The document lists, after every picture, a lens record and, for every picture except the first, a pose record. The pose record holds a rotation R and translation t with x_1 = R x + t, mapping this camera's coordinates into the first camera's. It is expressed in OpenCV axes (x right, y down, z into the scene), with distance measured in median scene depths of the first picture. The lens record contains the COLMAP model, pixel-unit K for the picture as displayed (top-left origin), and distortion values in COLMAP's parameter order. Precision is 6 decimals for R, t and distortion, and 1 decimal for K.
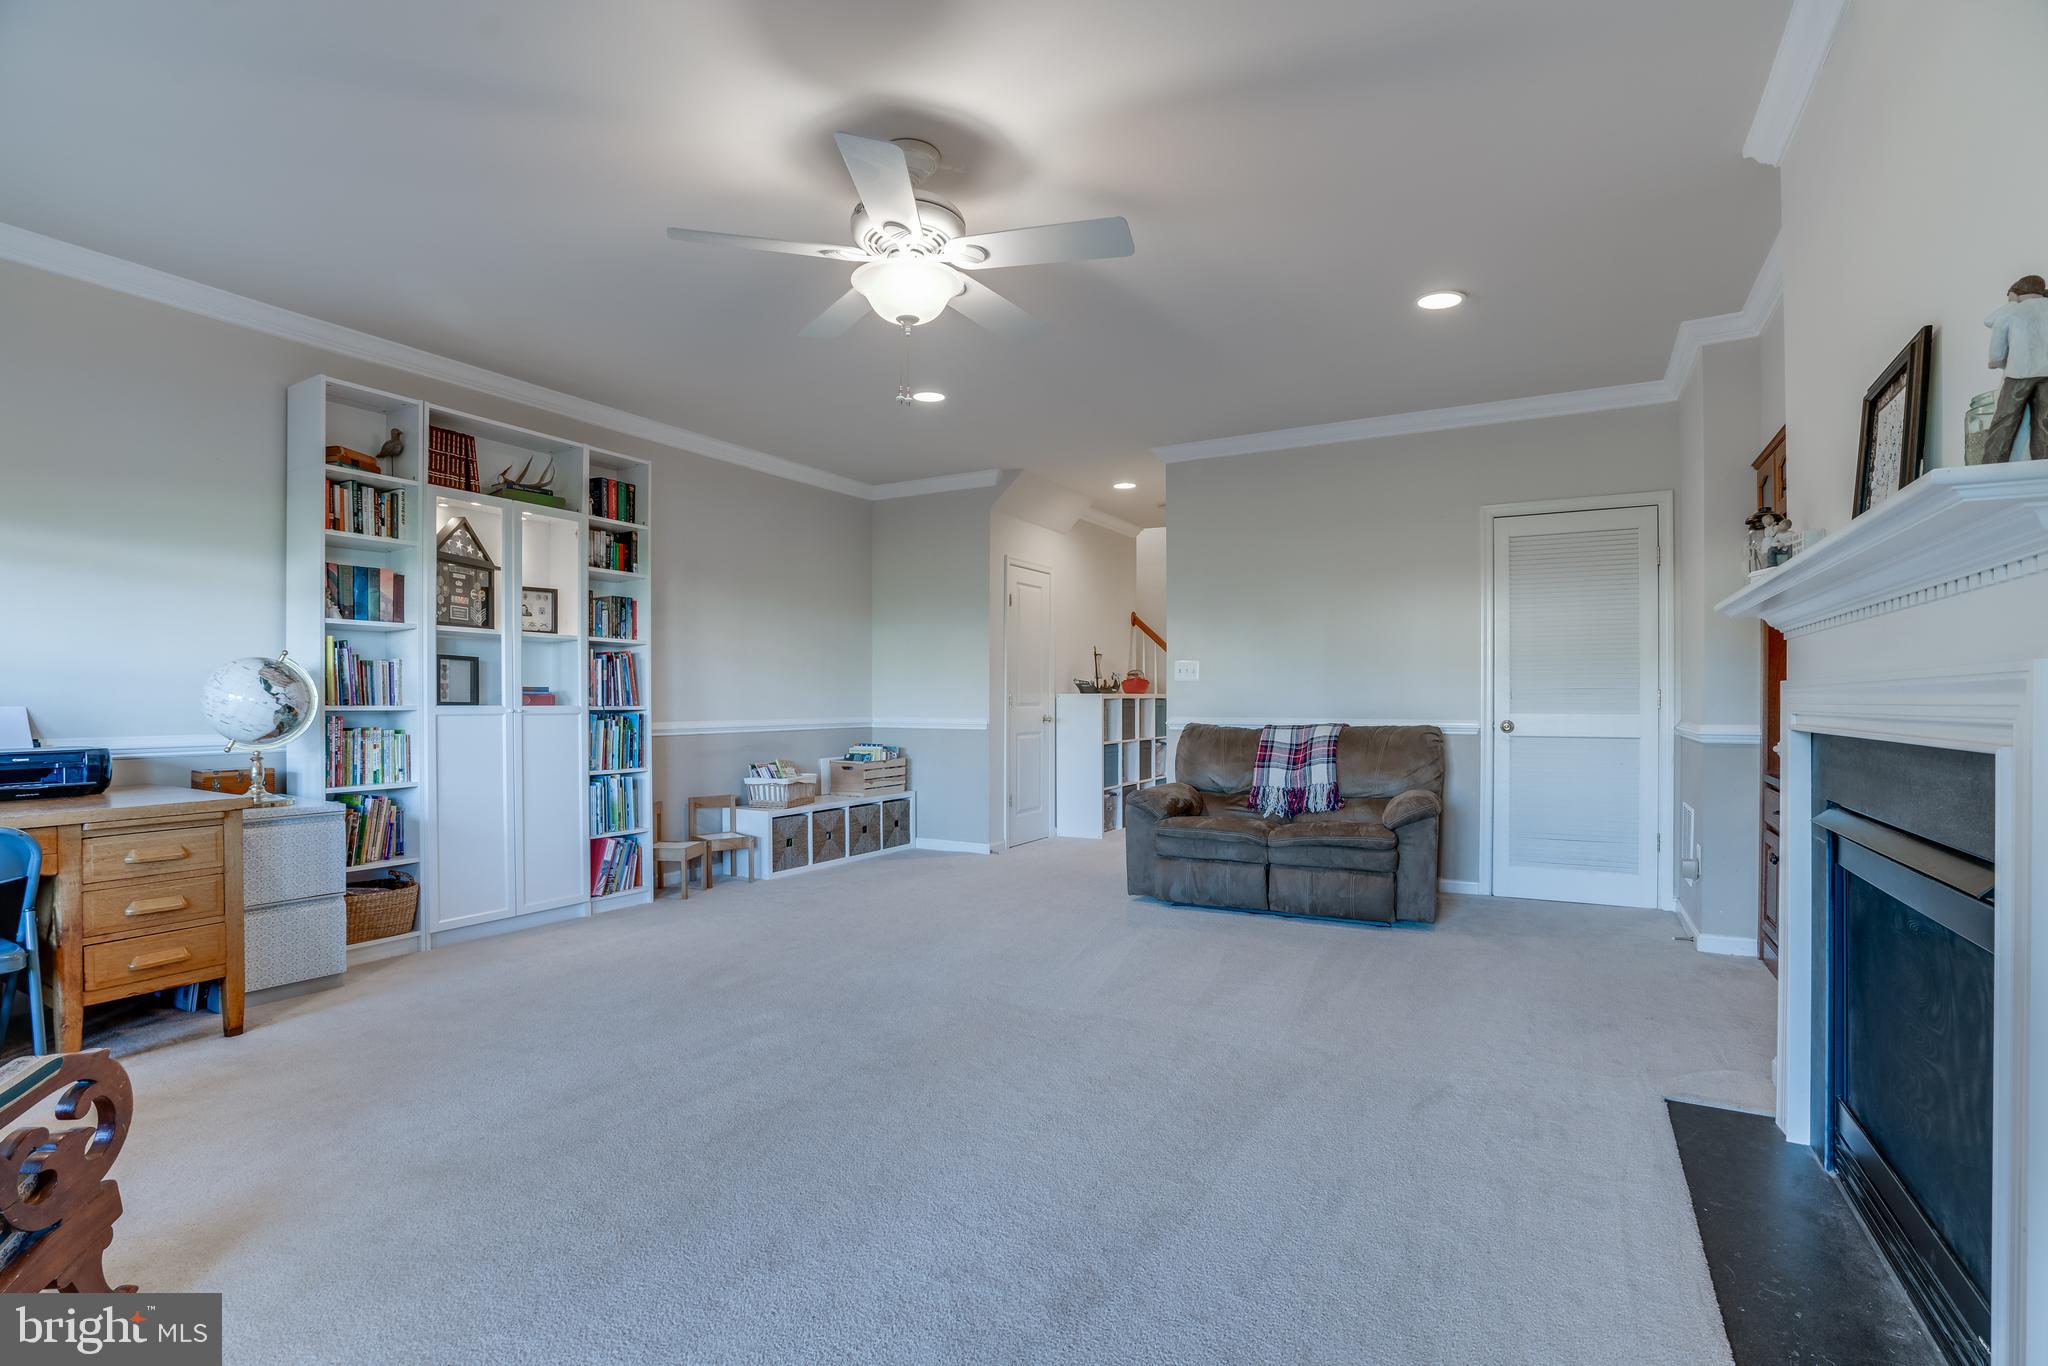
lens RADIAL K [[939.7, 0, 1033.6], [0, 939.7, 689.2], [0, 0, 1]] dist [-0.040322, 0.006760]
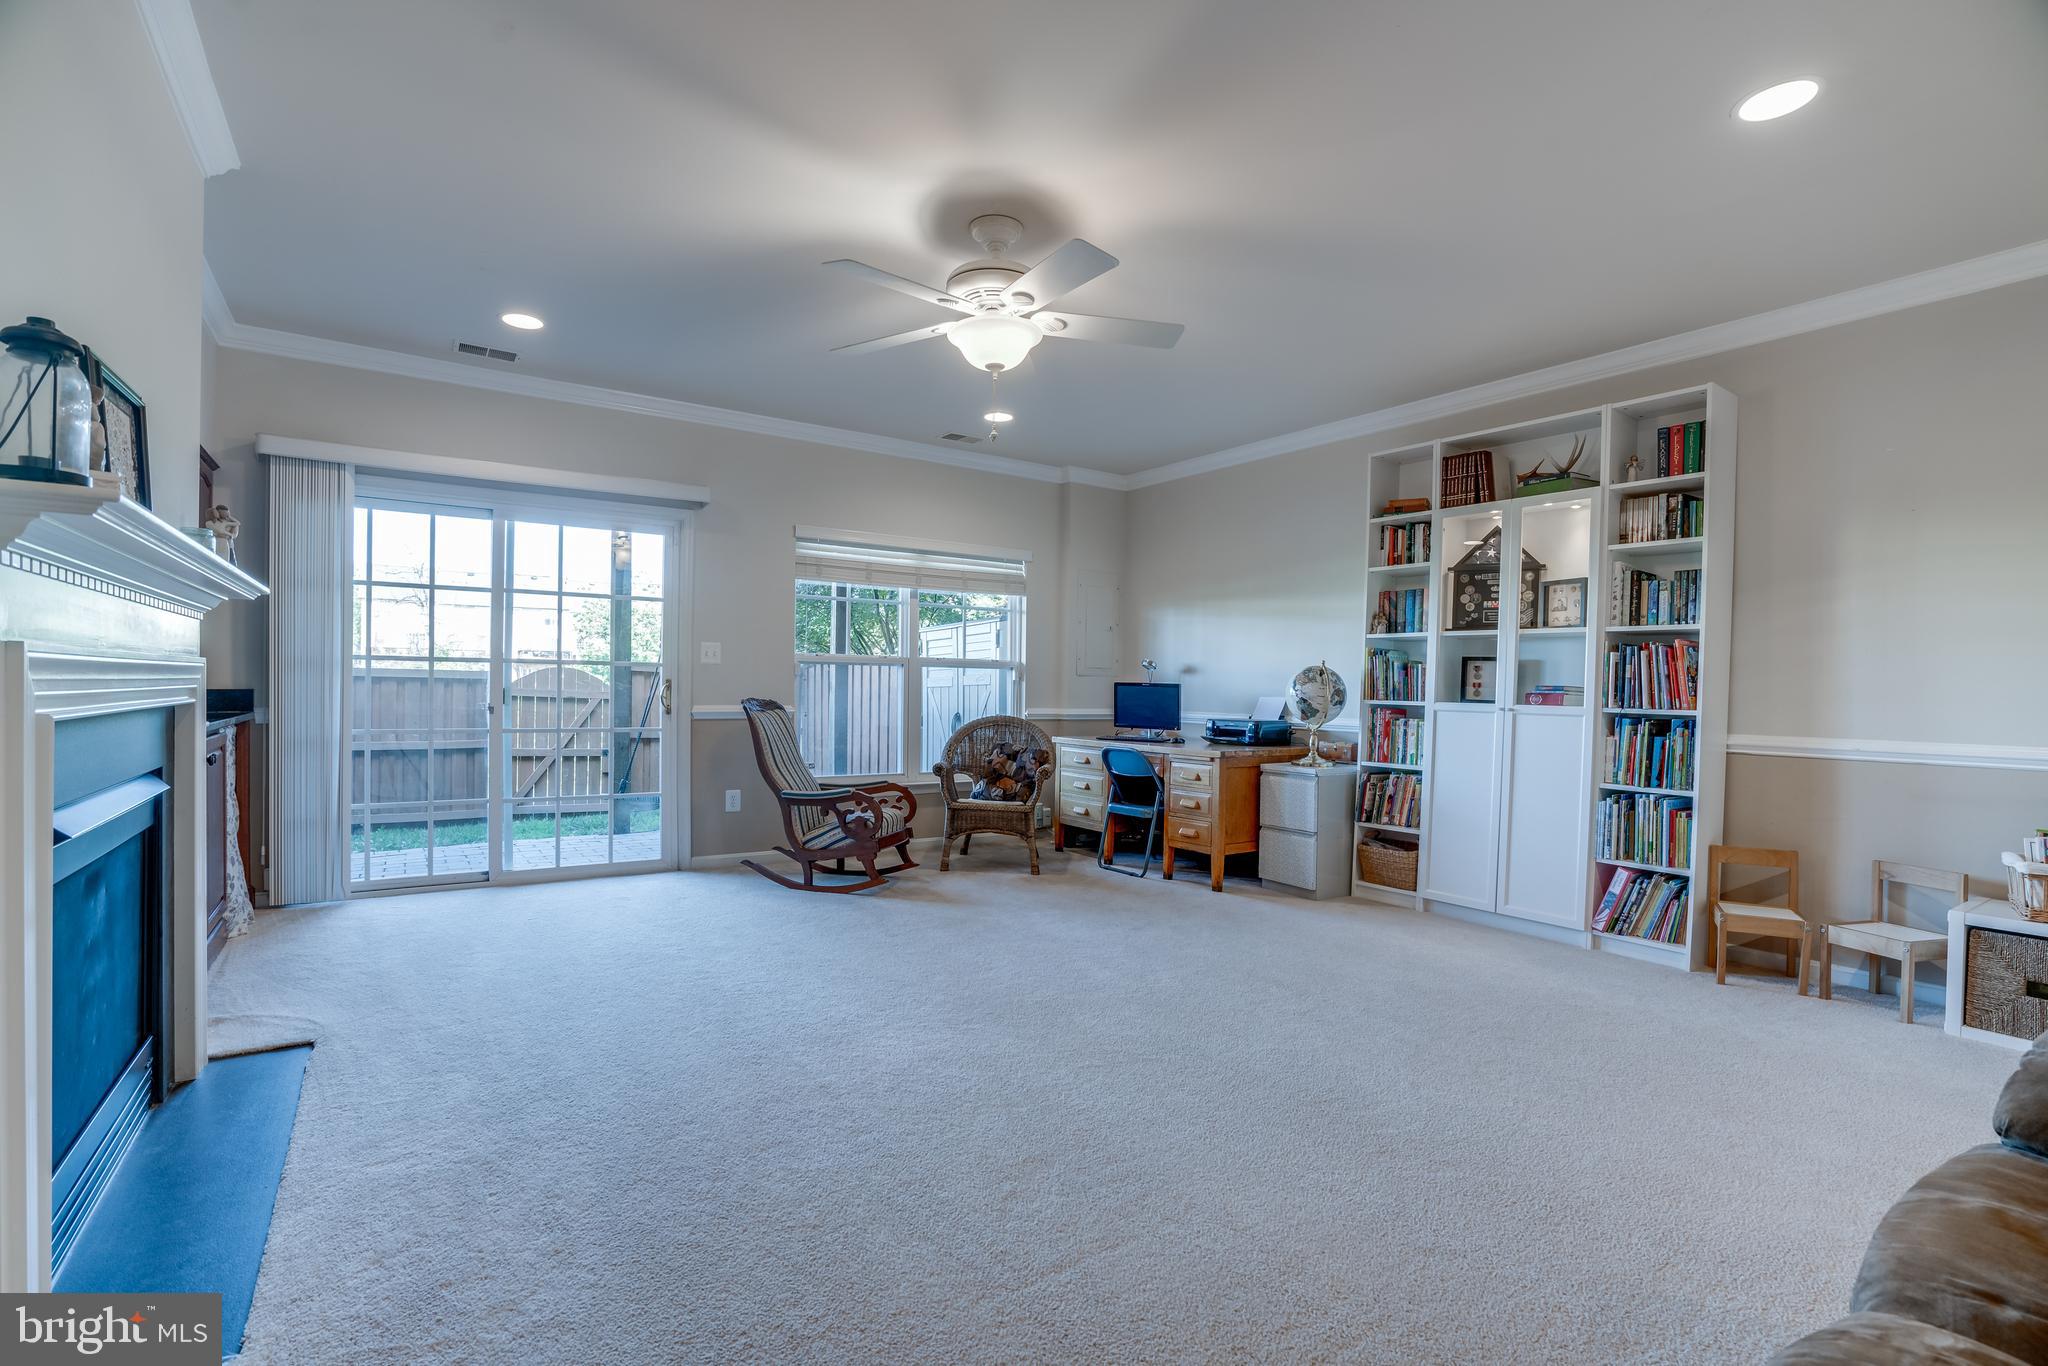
lens RADIAL K [[939.7, 0, 1017.3], [0, 939.7, 698.8], [0, 0, 1]] dist [-0.040322, 0.006760]
pose [[-0.432175, 0.002465, -0.901786, 0.585311], [-0.010407, 0.999916, 0.007721, 0.009549], [0.901730, 0.012722, -0.432113, 0.978382]]
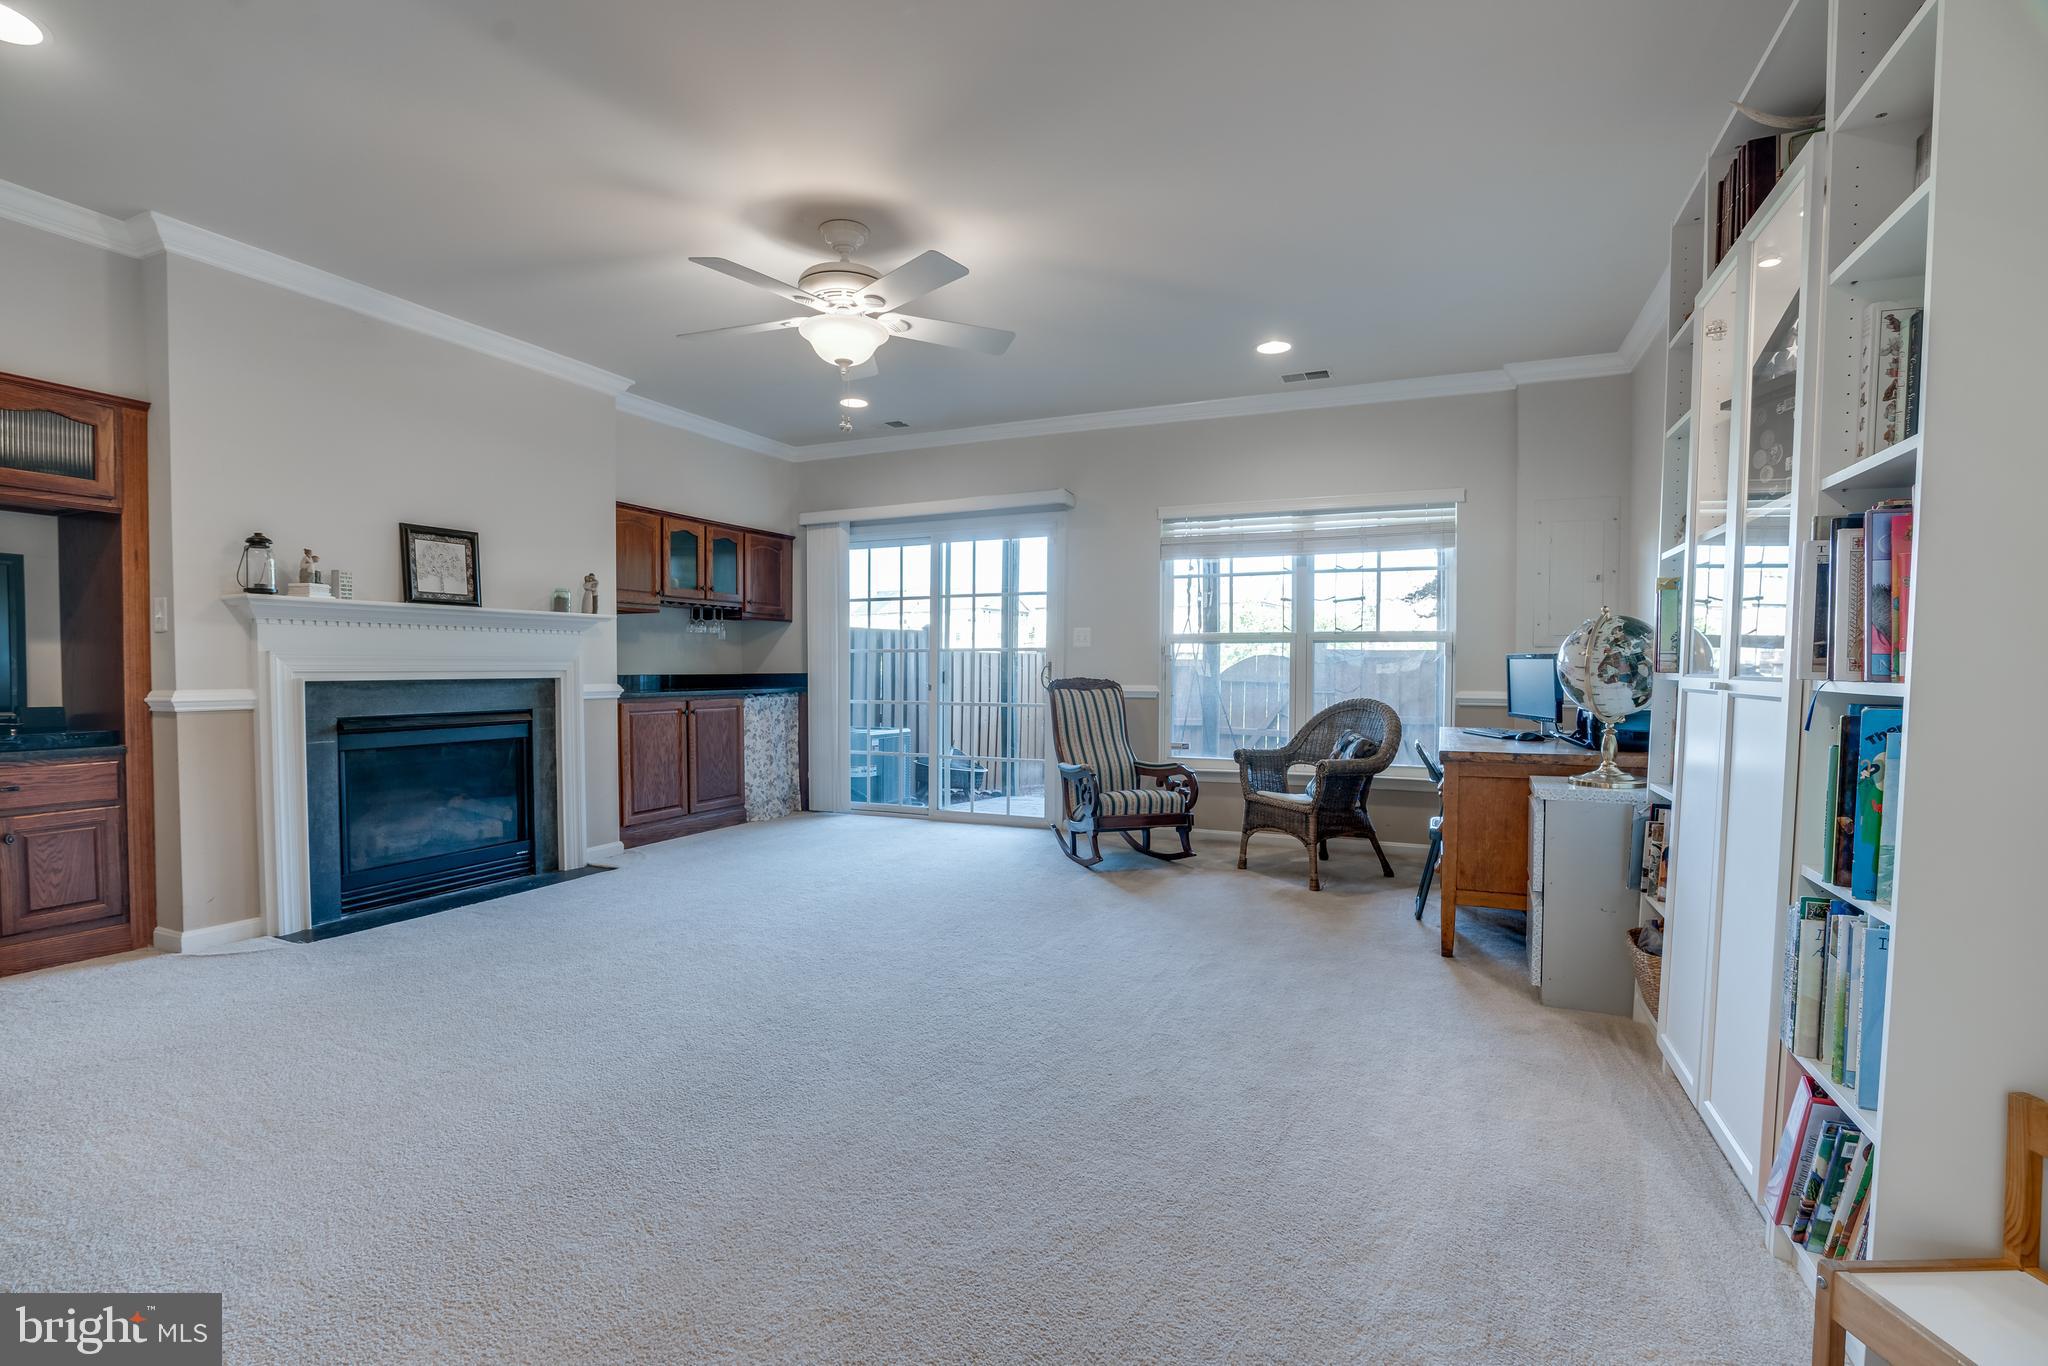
lens RADIAL K [[939.7, 0, 1027.2], [0, 939.7, 686.3], [0, 0, 1]] dist [-0.040322, 0.006760]
pose [[-0.994065, -0.002489, -0.108763, -0.155711], [-0.003699, 0.999933, 0.010925, 0.019931], [0.108729, 0.011262, -0.994008, 1.455055]]
